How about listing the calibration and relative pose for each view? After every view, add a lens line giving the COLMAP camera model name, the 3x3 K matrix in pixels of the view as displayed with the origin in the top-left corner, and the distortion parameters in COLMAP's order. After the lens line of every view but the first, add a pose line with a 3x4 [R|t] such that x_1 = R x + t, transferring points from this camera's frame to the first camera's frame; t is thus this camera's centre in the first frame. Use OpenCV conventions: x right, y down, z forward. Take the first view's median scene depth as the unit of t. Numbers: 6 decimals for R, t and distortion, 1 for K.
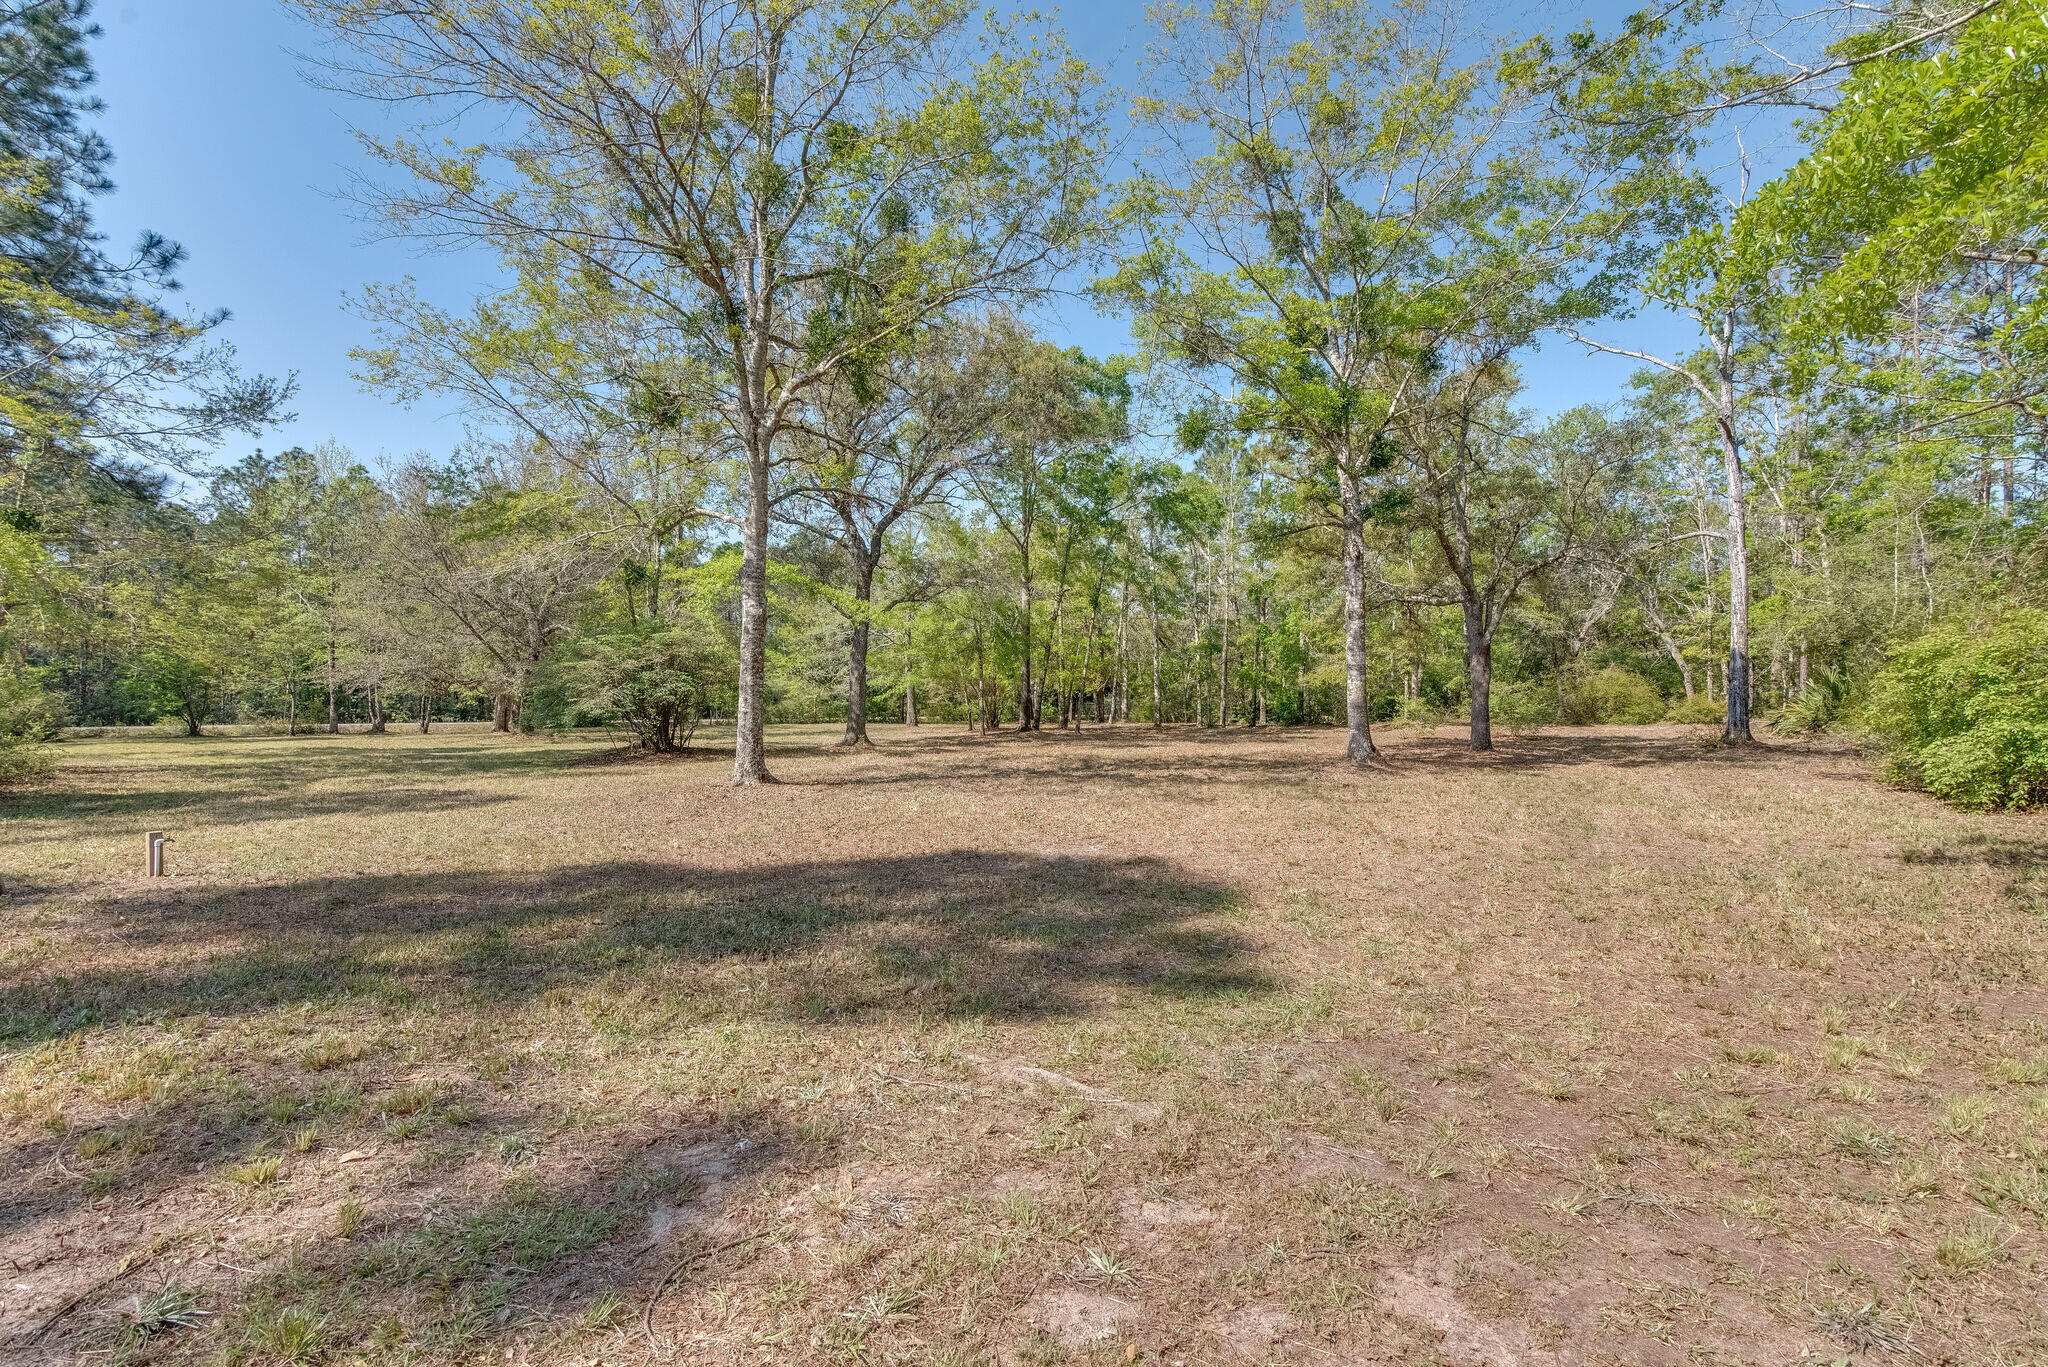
lens RADIAL K [[912.3, 0, 1007.7], [0, 912.3, 700.3], [0, 0, 1]] dist [0.001296, 0.000066]
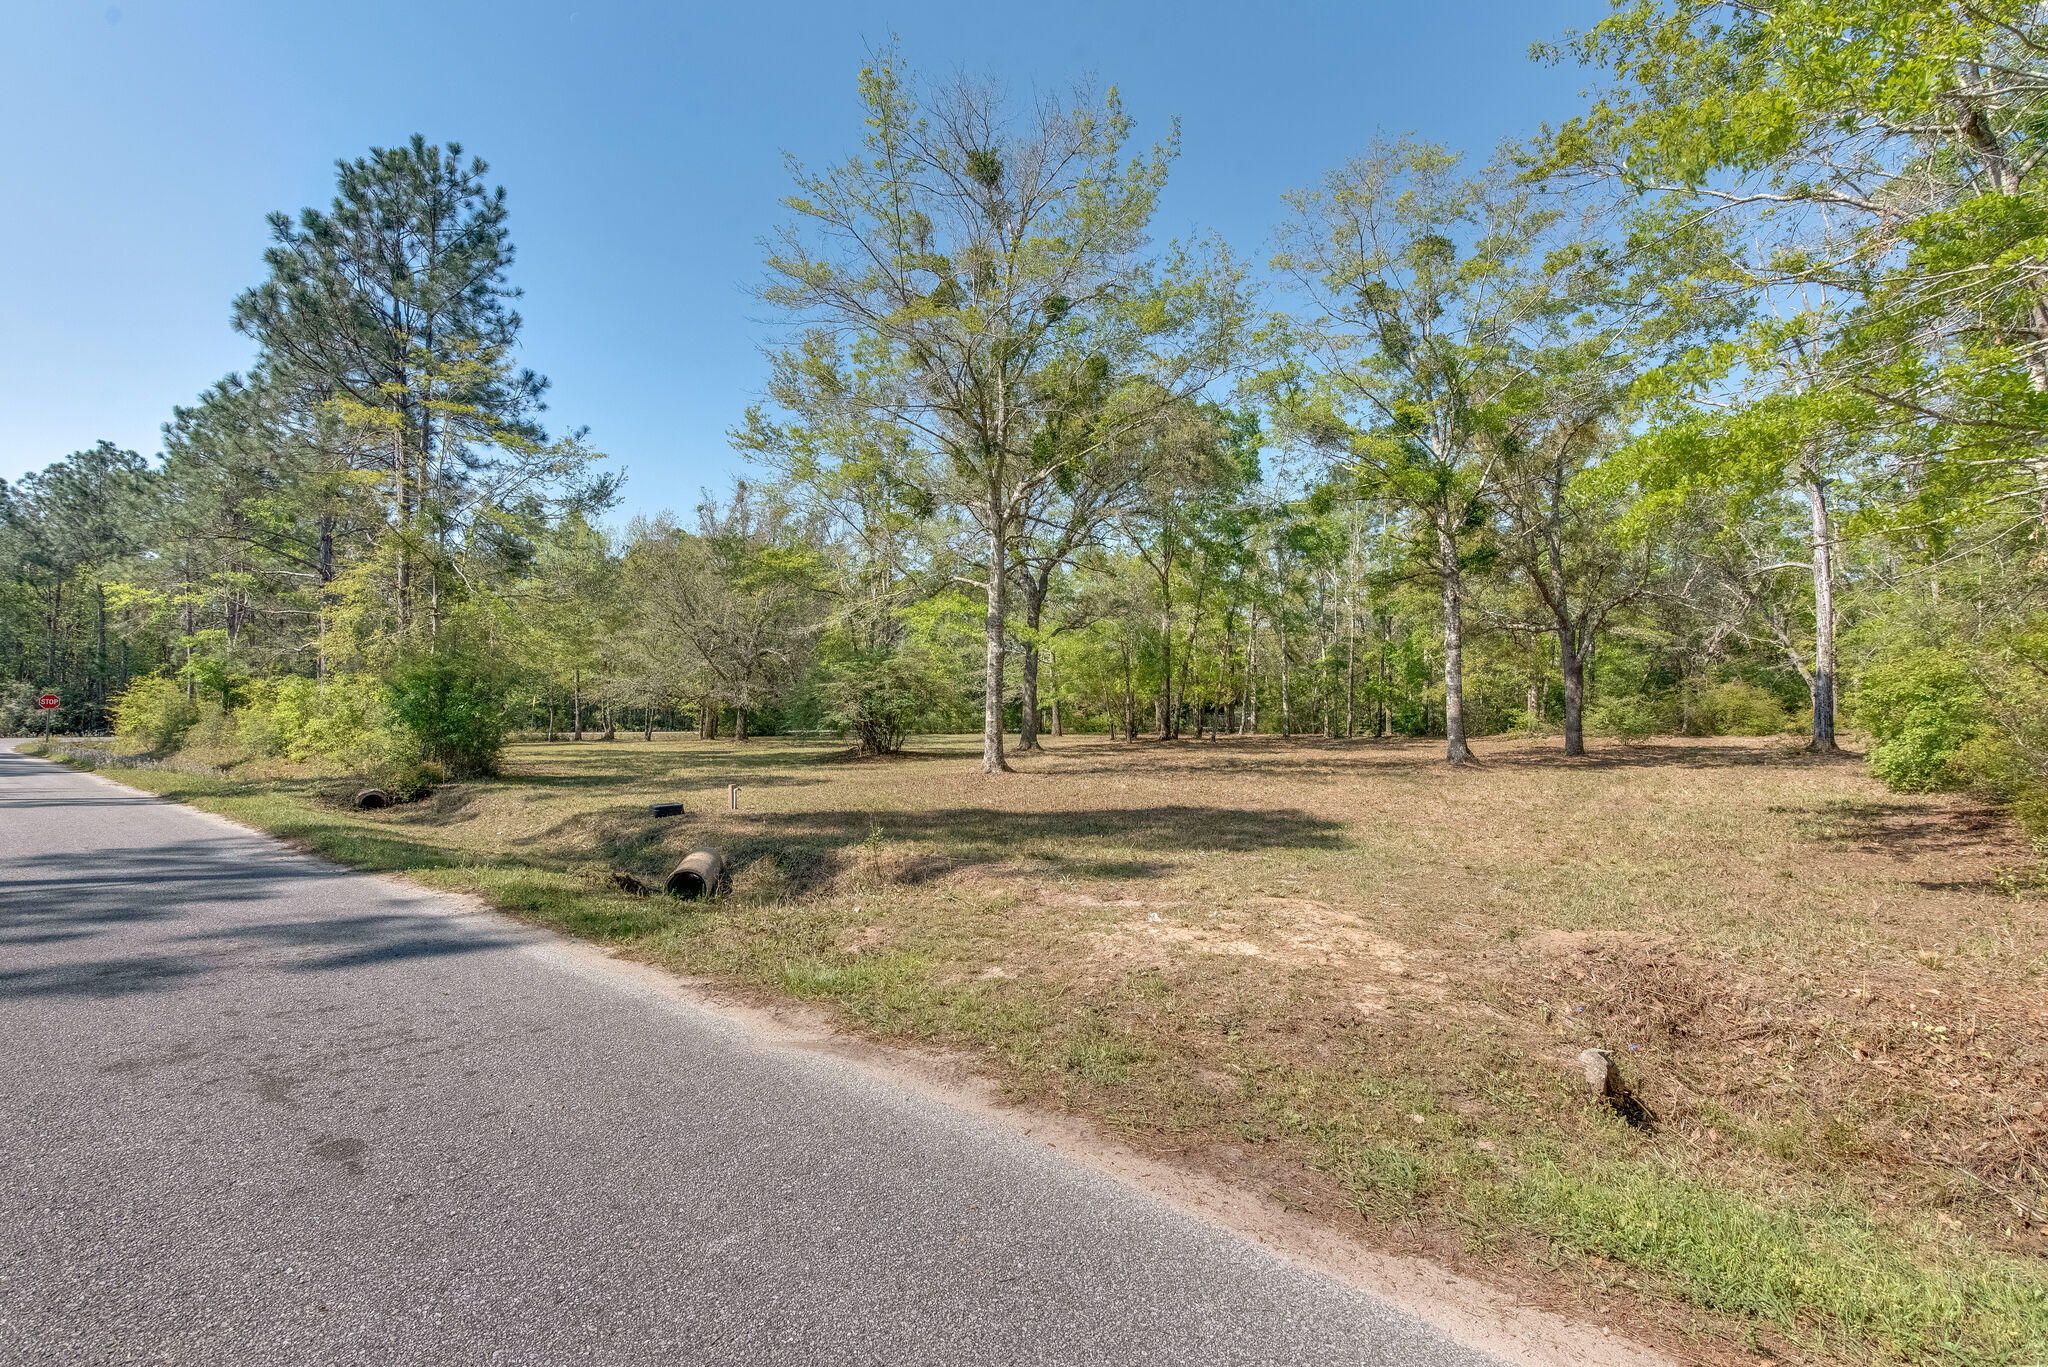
lens RADIAL K [[912.3, 0, 1007.7], [0, 912.3, 700.3], [0, 0, 1]] dist [0.001296, 0.000066]
pose [[0.991551, -0.001578, -0.129707, -0.030757], [-0.000180, 0.999908, -0.013542, -0.000237], [0.129716, 0.013451, 0.991460, -0.154125]]
